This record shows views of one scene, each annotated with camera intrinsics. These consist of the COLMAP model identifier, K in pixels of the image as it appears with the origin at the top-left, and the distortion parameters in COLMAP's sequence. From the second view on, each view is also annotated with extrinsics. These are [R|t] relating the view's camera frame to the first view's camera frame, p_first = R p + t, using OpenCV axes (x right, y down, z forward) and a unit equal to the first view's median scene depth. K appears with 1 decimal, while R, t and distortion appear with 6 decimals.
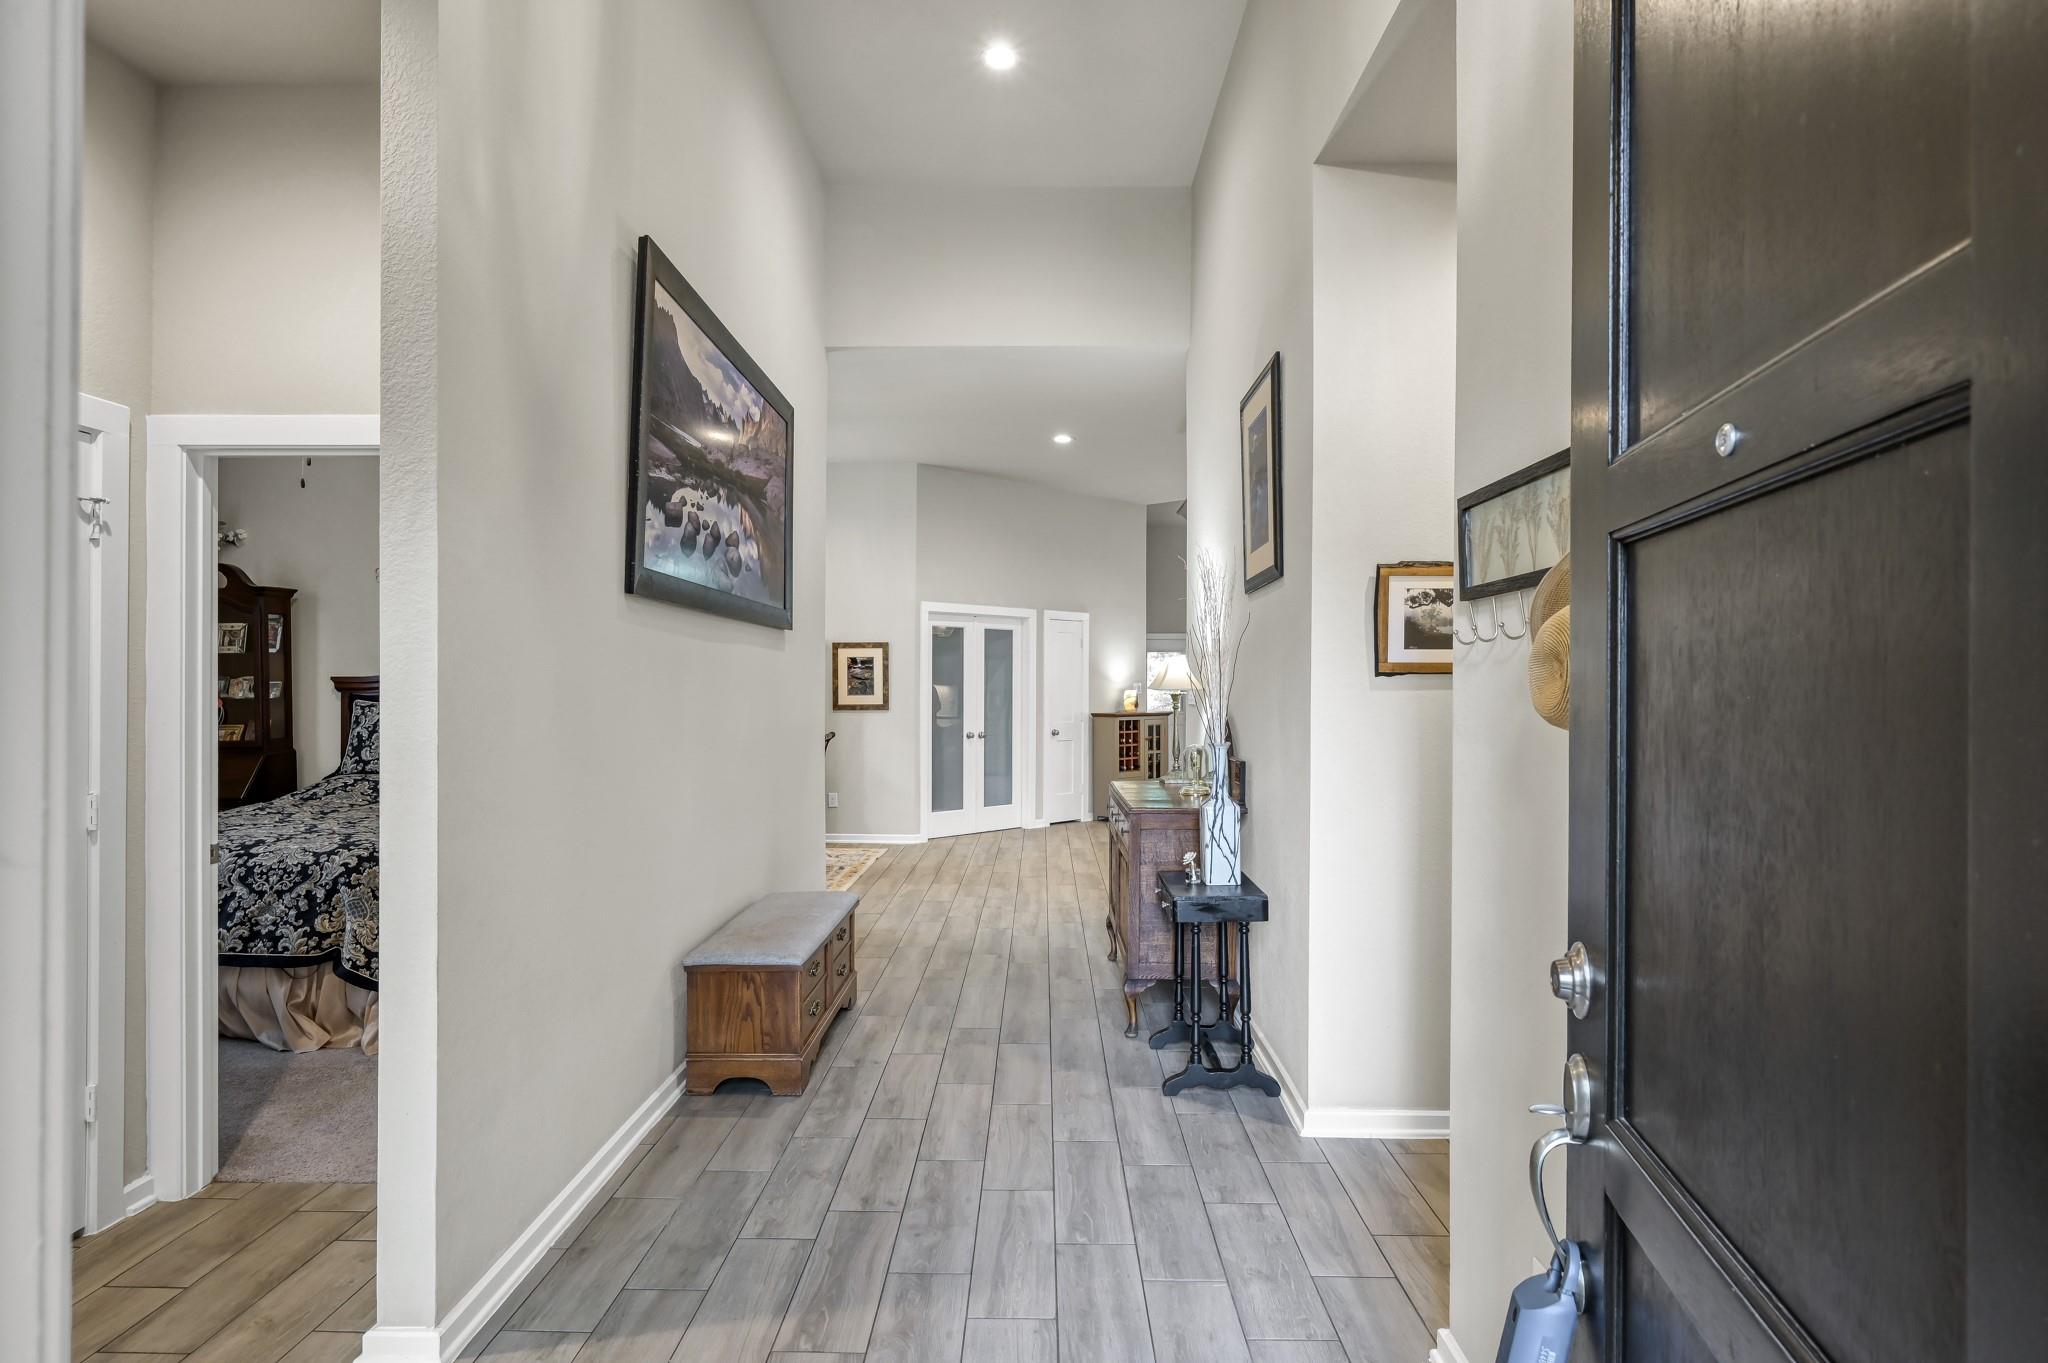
lens RADIAL K [[1034.9, 0, 1015.8], [0, 1034.9, 692.5], [0, 0, 1]] dist [-0.001523, -0.000830]
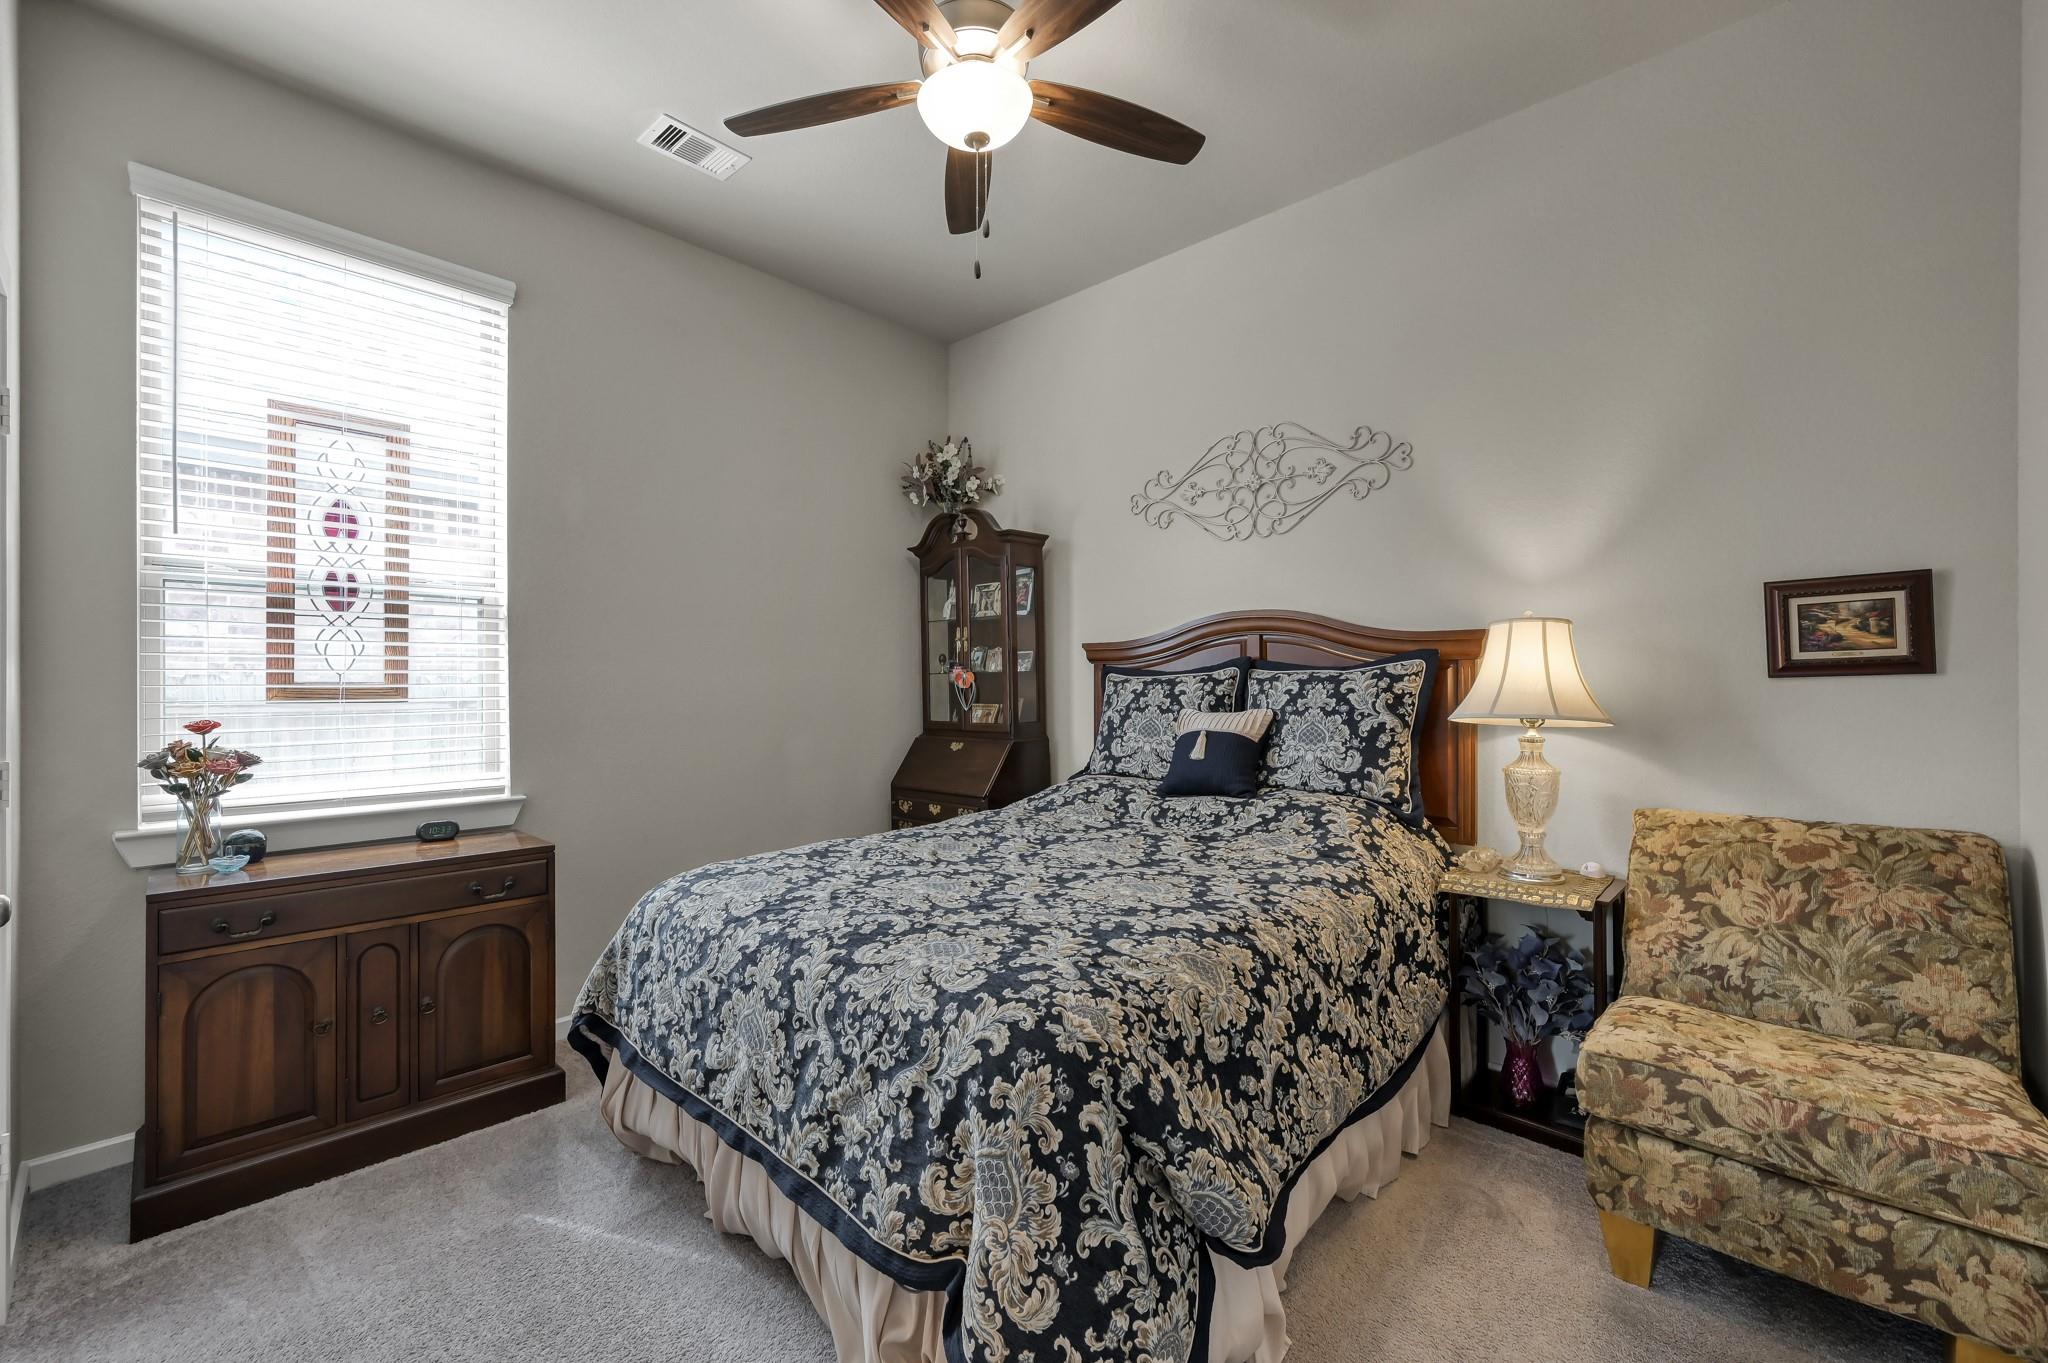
lens RADIAL K [[845.3, 0, 1017.3], [0, 845.3, 685.4], [0, 0, 1]] dist [-0.001089, -0.000739]
pose [[0.736260, -0.002674, -0.676693, -0.417785], [0.000190, 0.999993, -0.003745, 0.027369], [0.676698, 0.002629, 0.736256, 0.770306]]
